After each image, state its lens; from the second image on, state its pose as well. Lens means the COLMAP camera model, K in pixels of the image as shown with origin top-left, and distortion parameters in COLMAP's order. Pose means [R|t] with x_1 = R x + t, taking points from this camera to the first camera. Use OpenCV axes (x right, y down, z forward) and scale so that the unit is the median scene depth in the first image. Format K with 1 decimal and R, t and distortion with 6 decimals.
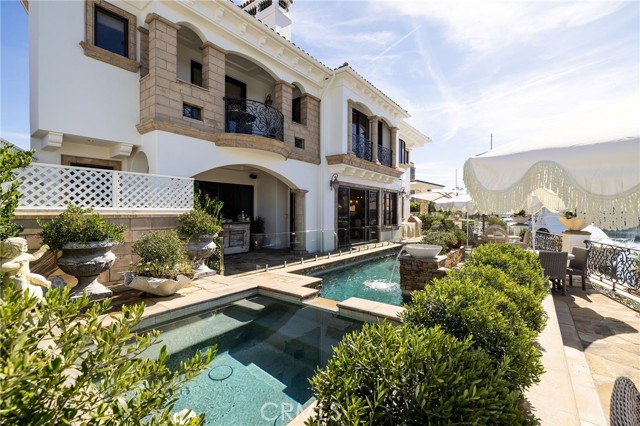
lens RADIAL K [[287.9, 0, 320.2], [0, 287.9, 212.7], [0, 0, 1]] dist [-0.009908, -0.000029]
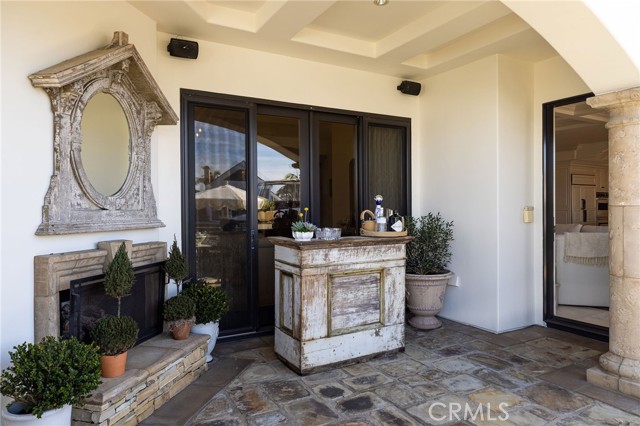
lens RADIAL K [[415.5, 0, 319.1], [0, 415.5, 210.9], [0, 0, 1]] dist [-0.003571, -0.001170]
pose [[0.921126, -0.006048, -0.389218, -0.166289], [0.008465, 0.999954, 0.004494, 0.005643], [0.389173, -0.007434, 0.921135, 0.609792]]
